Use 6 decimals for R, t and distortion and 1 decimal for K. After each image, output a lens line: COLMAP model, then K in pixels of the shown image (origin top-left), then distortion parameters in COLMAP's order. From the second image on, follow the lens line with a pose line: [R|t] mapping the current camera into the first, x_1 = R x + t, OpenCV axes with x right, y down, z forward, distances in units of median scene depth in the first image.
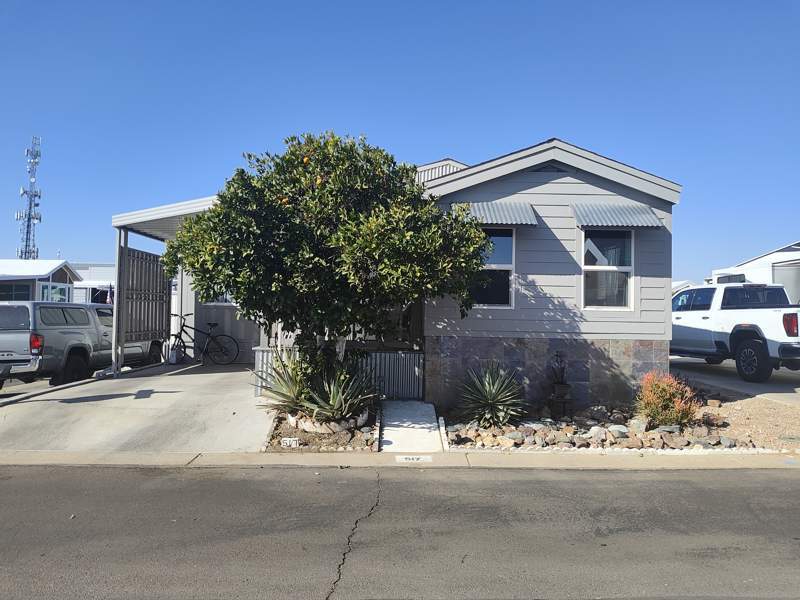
lens RADIAL K [[602.6, 0, 399.0], [0, 602.6, 297.3], [0, 0, 1]] dist [0.024560, -0.093987]
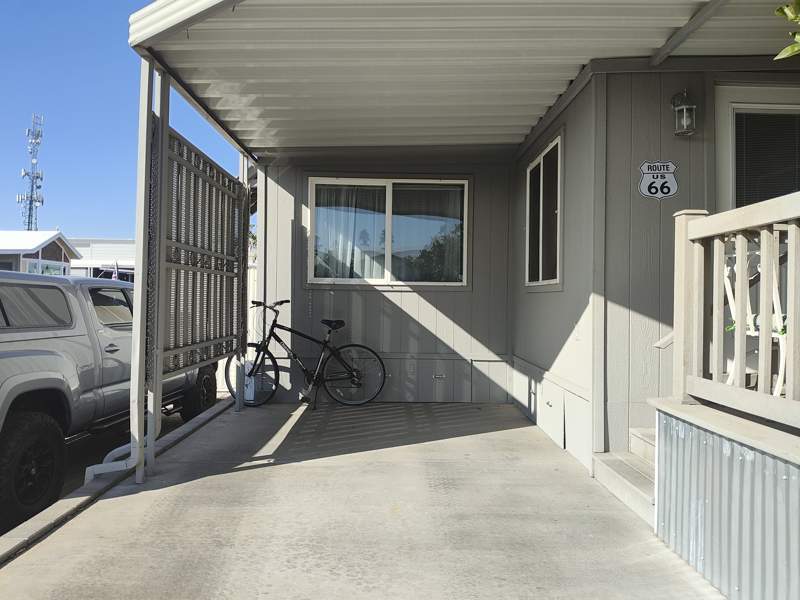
lens RADIAL K [[602.6, 0, 396.4], [0, 602.6, 297.4], [0, 0, 1]] dist [0.024560, -0.093987]
pose [[0.999946, 0.001588, -0.010294, -0.069161], [-0.001361, 0.999755, 0.022084, 0.003820], [0.010327, -0.022069, 0.999703, 0.141753]]
